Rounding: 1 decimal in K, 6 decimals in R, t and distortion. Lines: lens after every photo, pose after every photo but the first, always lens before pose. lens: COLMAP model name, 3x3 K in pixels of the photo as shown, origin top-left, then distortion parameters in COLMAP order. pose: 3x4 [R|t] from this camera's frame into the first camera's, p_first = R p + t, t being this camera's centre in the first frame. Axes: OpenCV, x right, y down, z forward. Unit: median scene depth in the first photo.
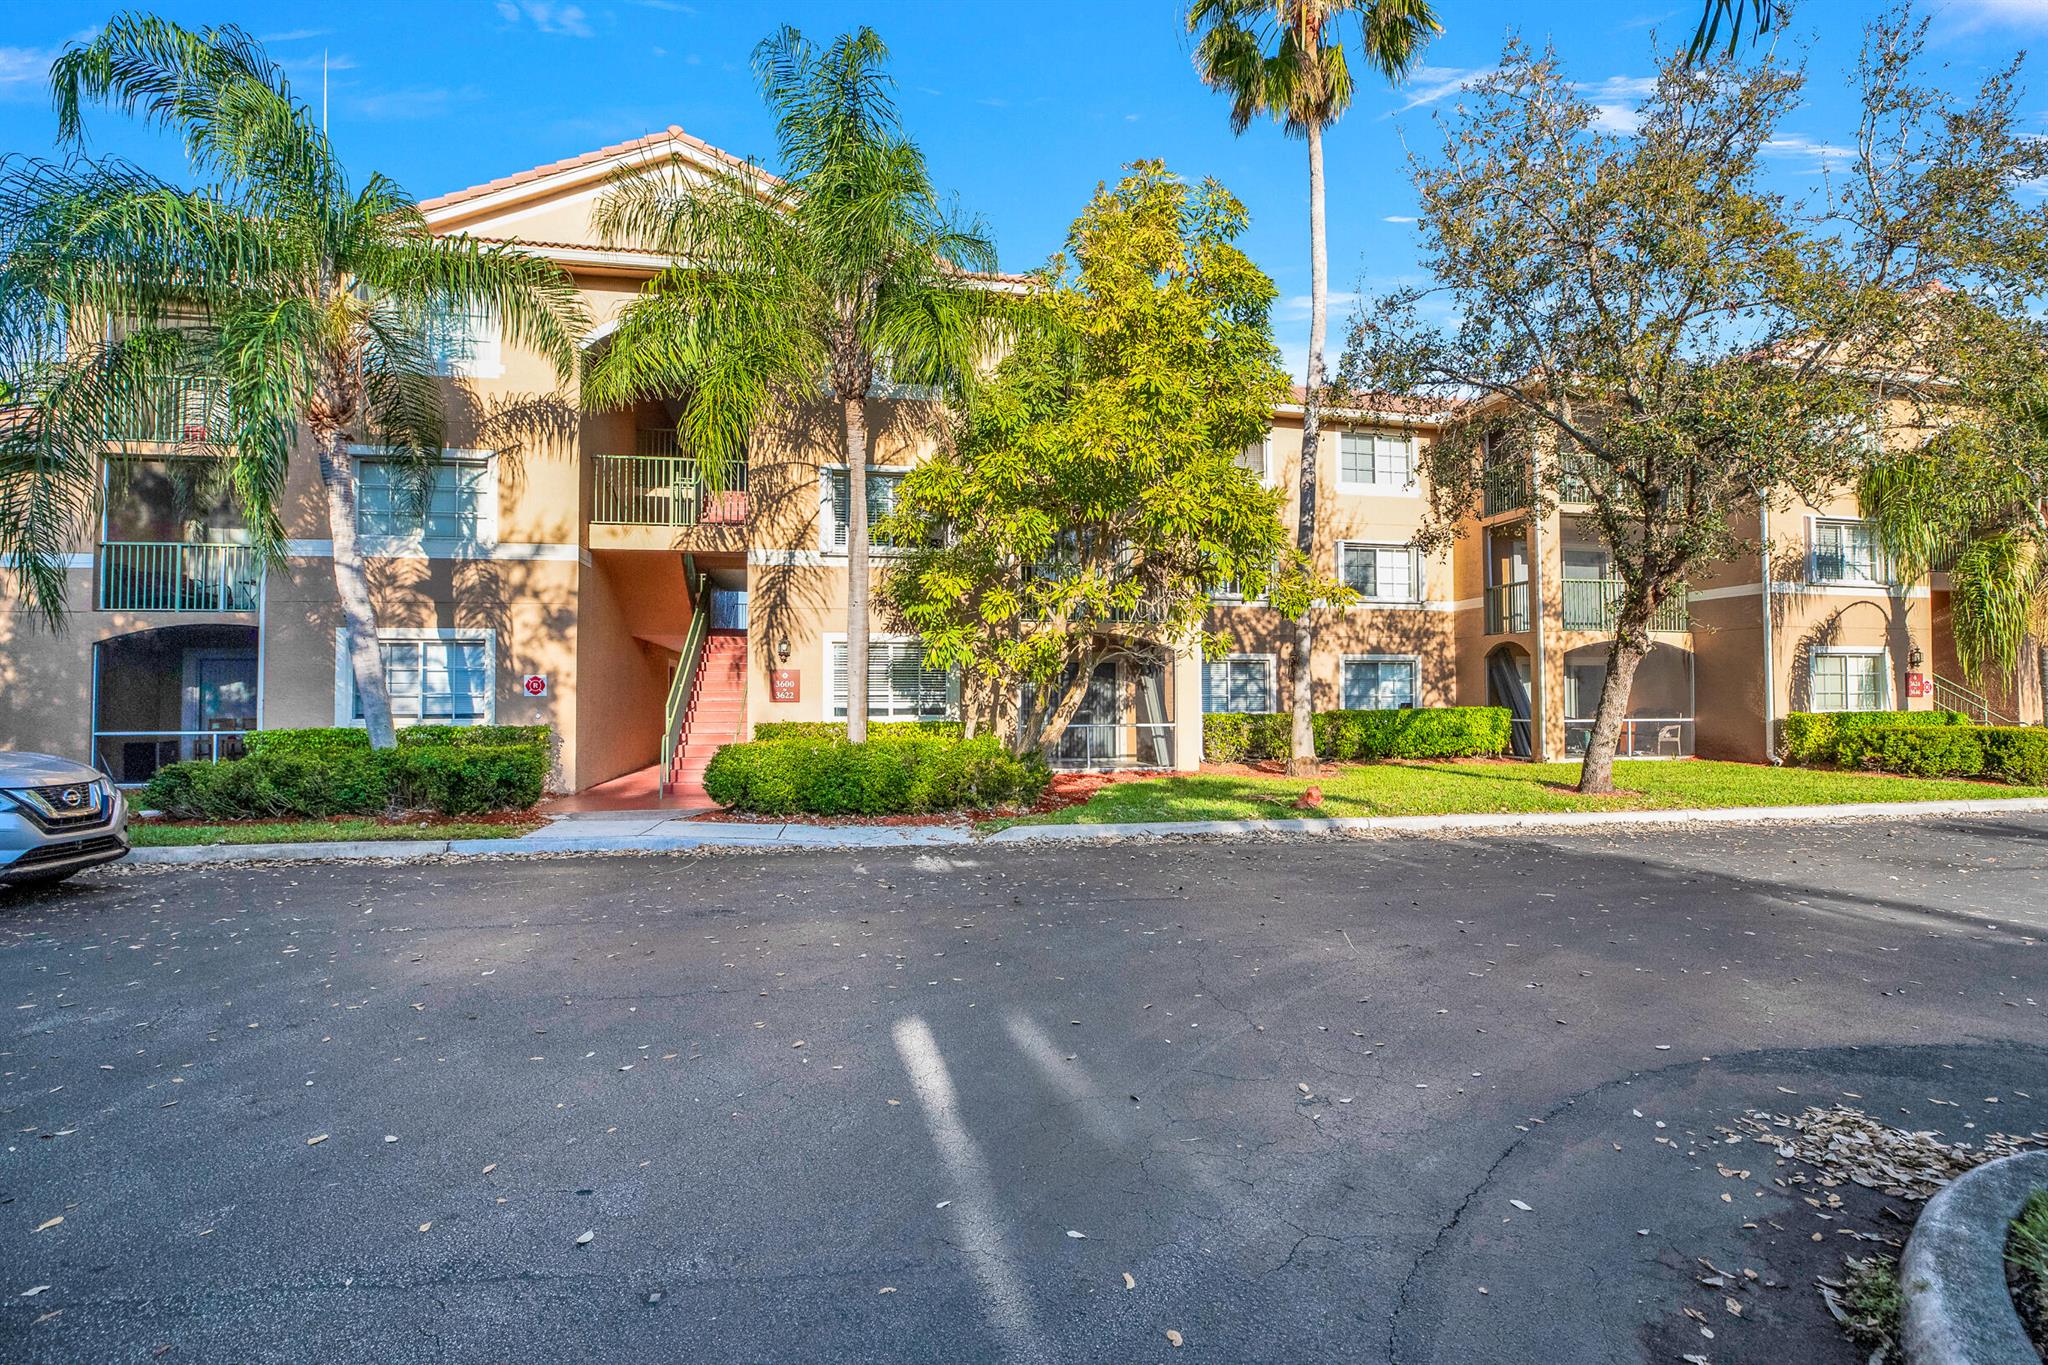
lens RADIAL K [[940.2, 0, 1032.0], [0, 940.2, 681.4], [0, 0, 1]] dist [-0.045712, 0.014375]
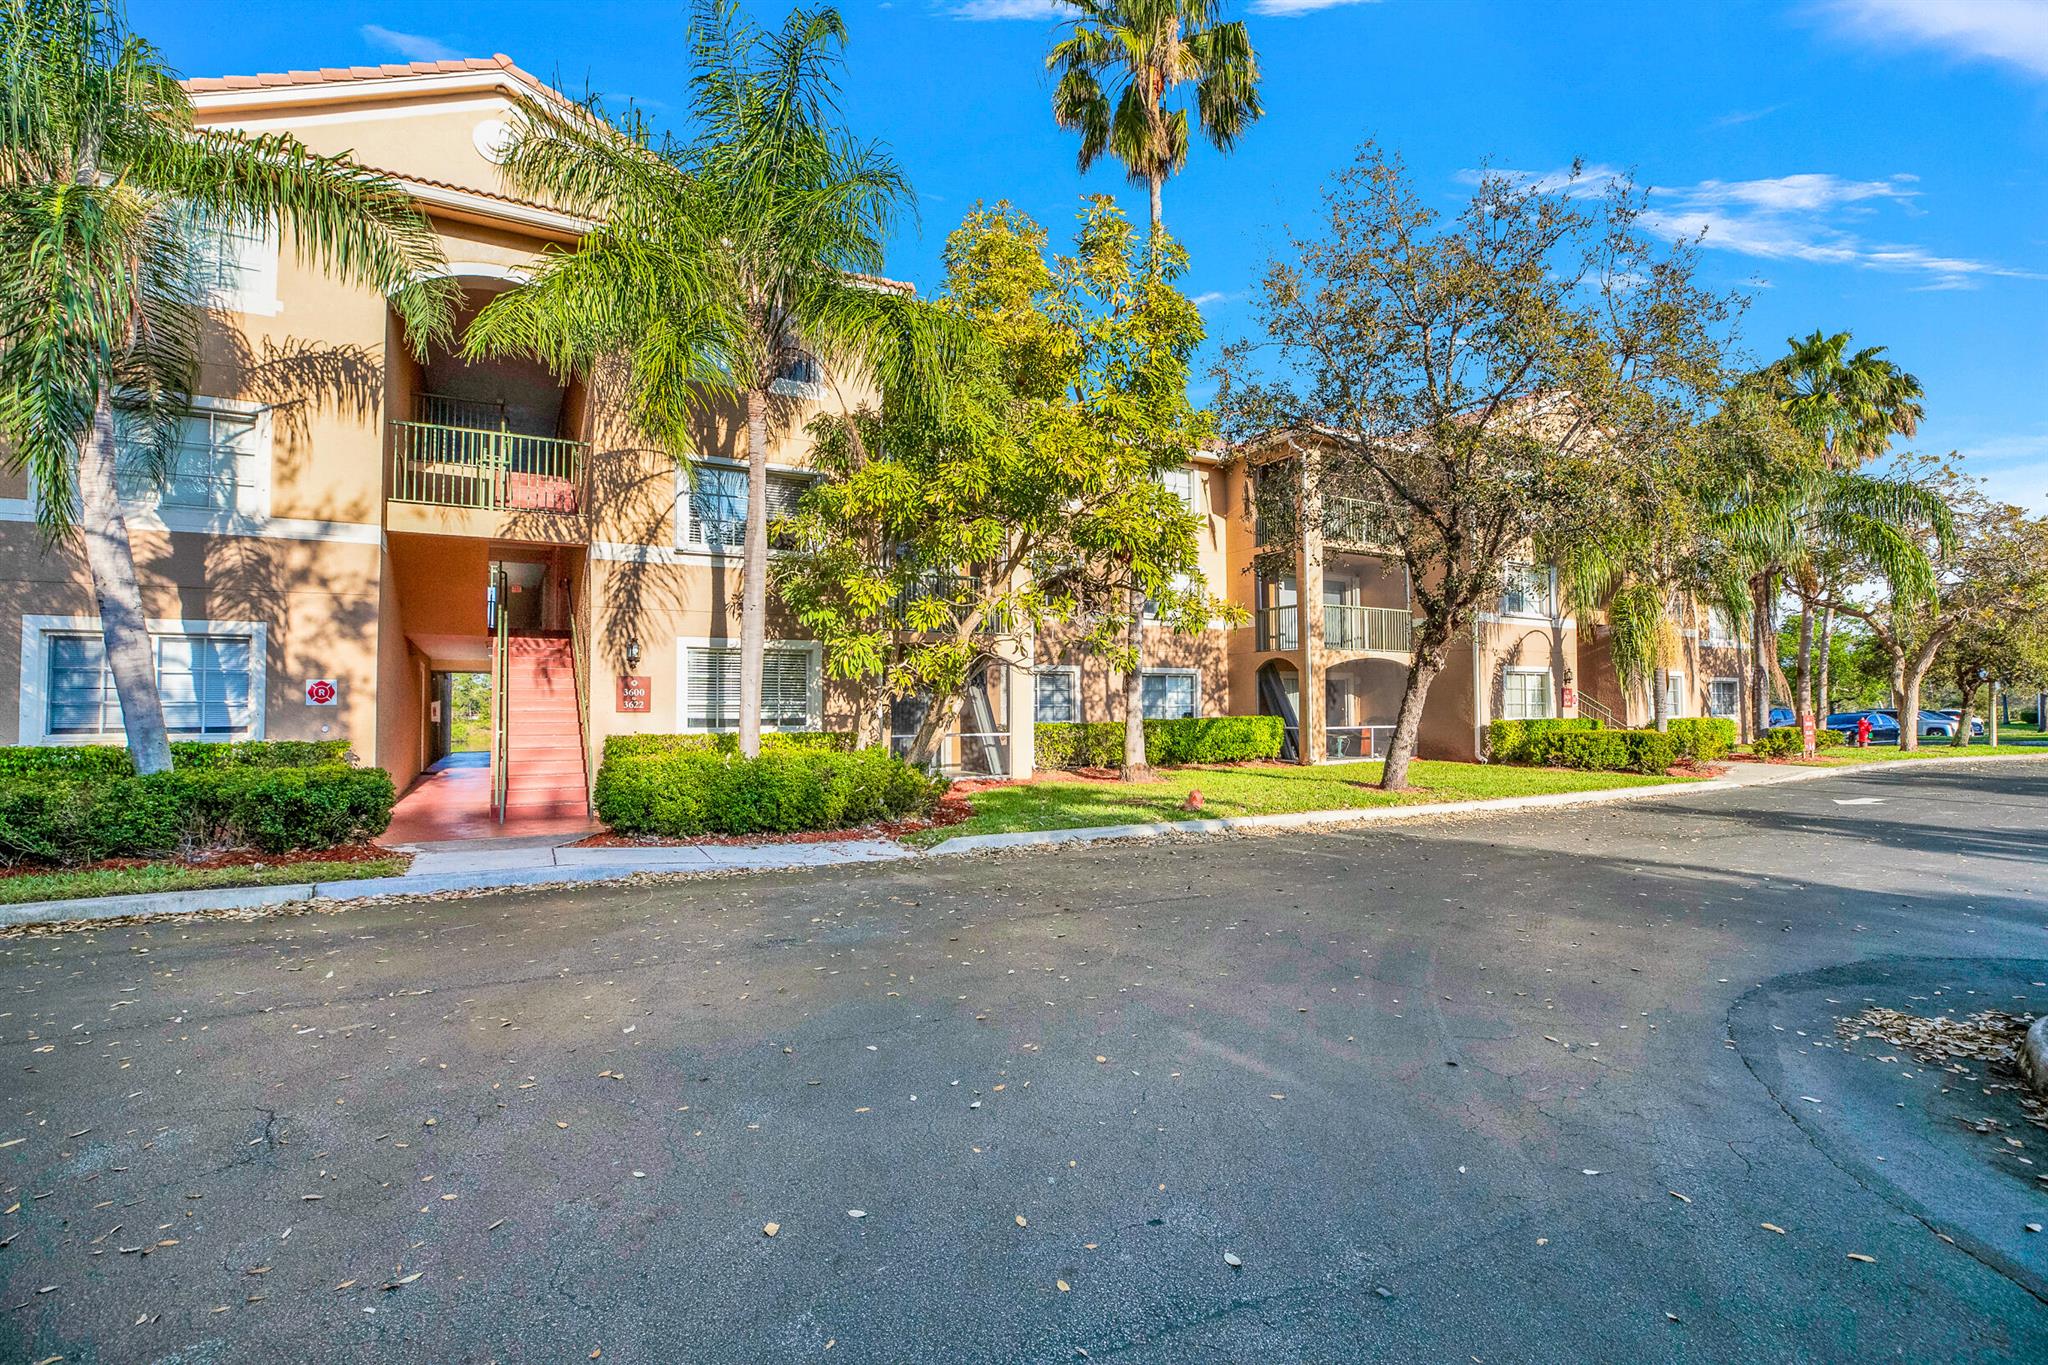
lens RADIAL K [[940.2, 0, 1032.0], [0, 940.2, 681.4], [0, 0, 1]] dist [-0.045712, 0.014375]
pose [[0.949428, 0.009371, 0.313844, -0.188330], [-0.006373, 0.999924, -0.010577, -0.000604], [-0.313919, 0.008042, 0.949416, 0.022874]]
